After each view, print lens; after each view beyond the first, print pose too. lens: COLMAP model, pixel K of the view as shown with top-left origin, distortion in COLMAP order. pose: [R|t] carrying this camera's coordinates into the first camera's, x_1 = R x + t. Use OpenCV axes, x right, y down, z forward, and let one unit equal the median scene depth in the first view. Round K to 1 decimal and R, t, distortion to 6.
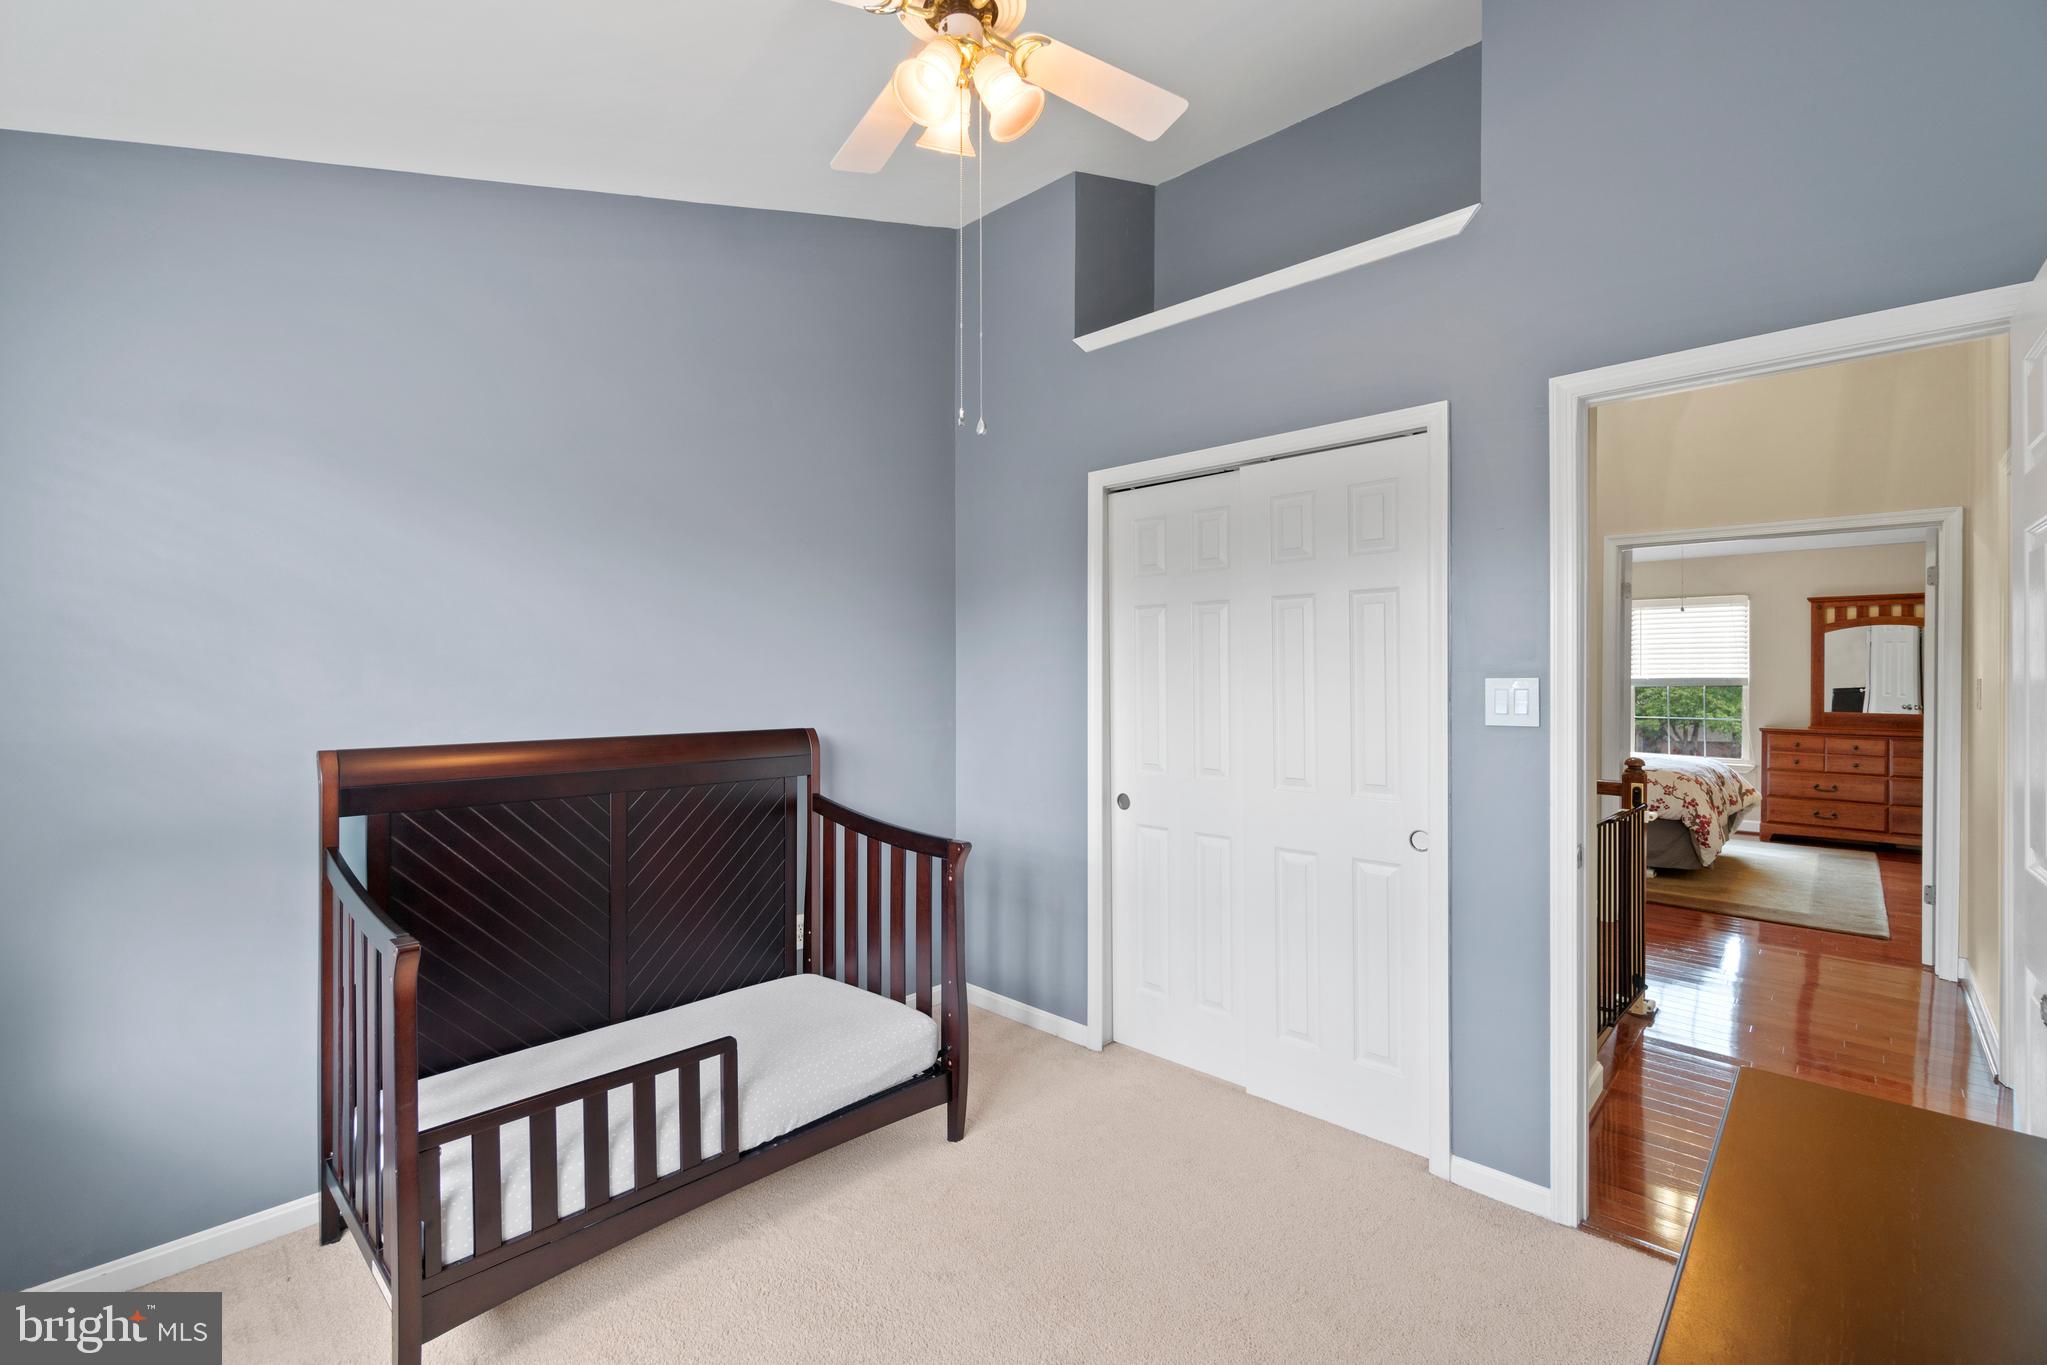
lens RADIAL K [[878.1, 0, 1023.4], [0, 878.1, 680.0], [0, 0, 1]] dist [-0.004709, -0.000299]
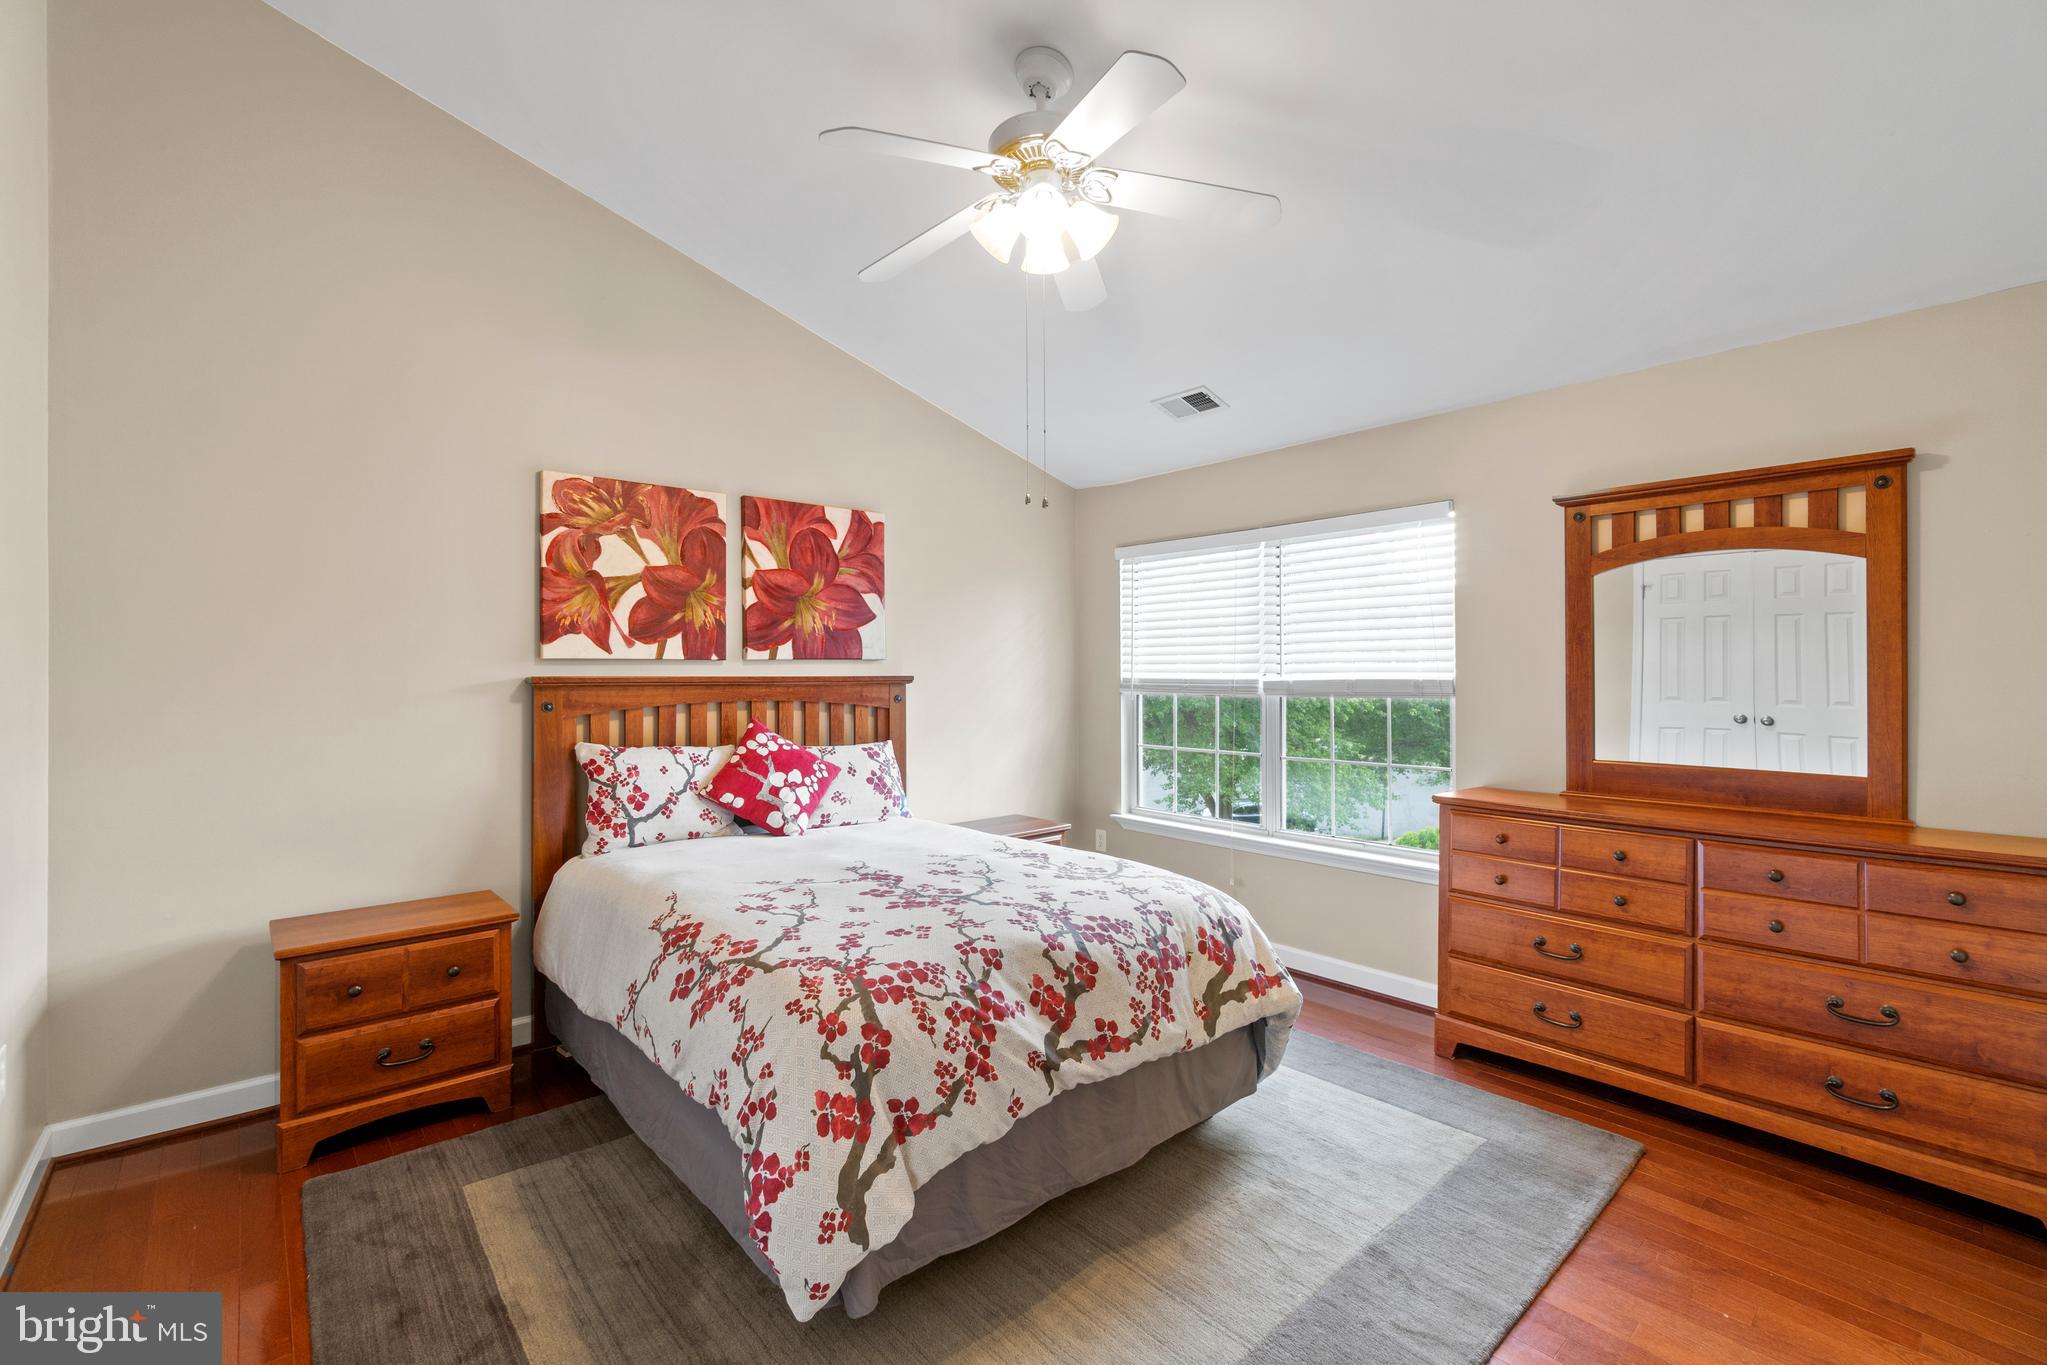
lens RADIAL K [[878.1, 0, 1016.7], [0, 878.1, 673.0], [0, 0, 1]] dist [-0.004709, -0.000299]
pose [[0.995124, -0.001280, -0.098624, 0.689815], [0.000622, 0.999977, -0.006702, -0.003235], [0.098631, 0.006608, 0.995102, 0.553099]]
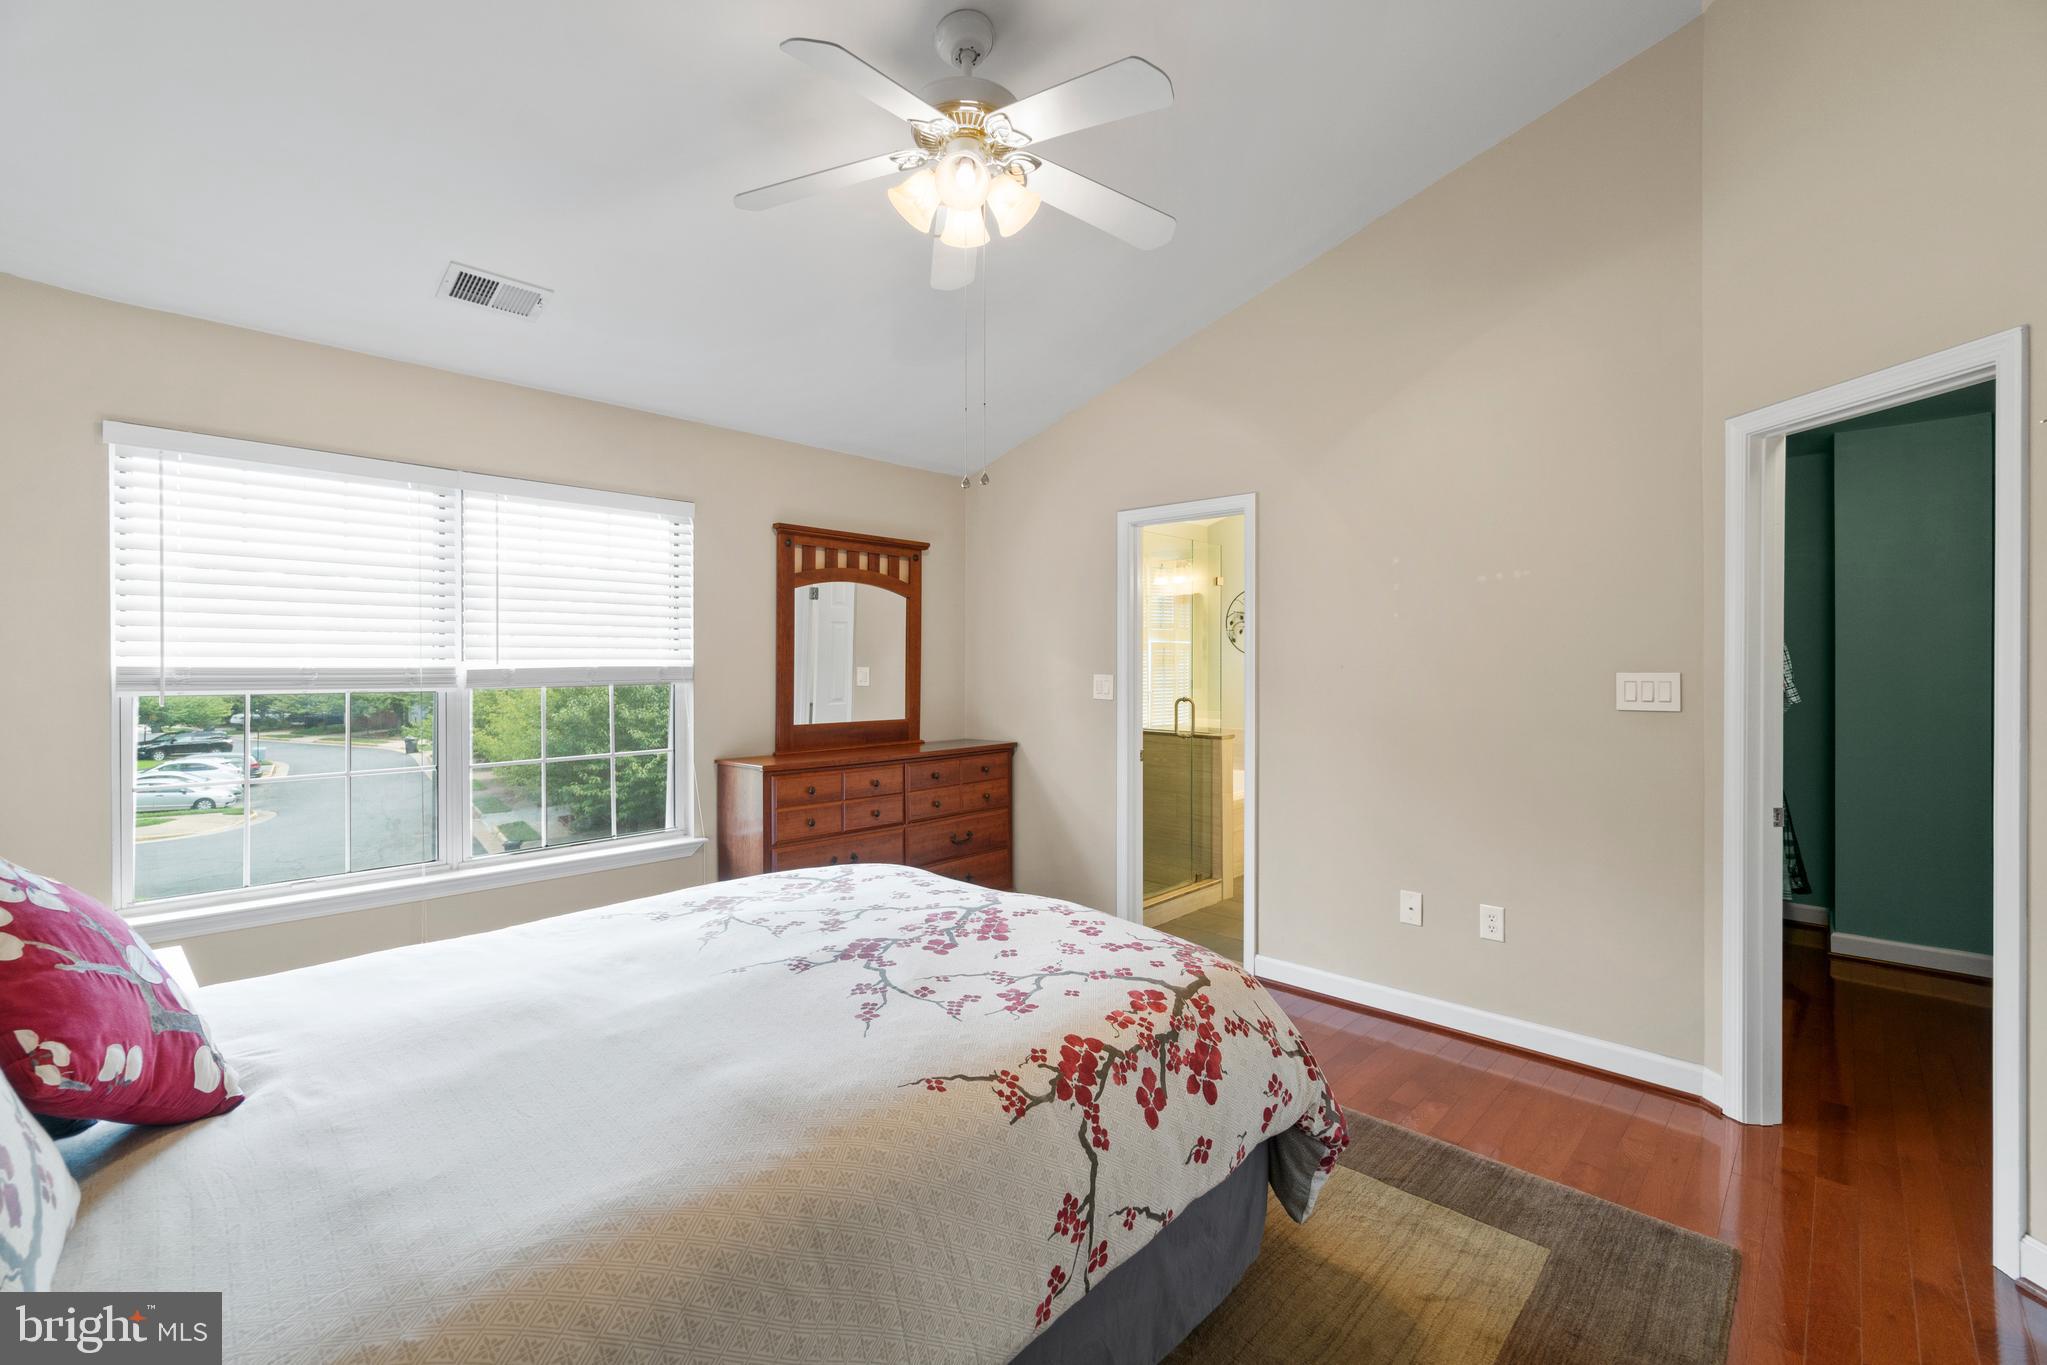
lens RADIAL K [[878.1, 0, 1021.1], [0, 878.1, 664.2], [0, 0, 1]] dist [-0.004709, -0.000299]
pose [[0.008022, -0.002205, 0.999965, 0.344456], [0.005961, 0.999980, 0.002157, -0.003956], [-0.999950, 0.005943, 0.008035, 0.860255]]
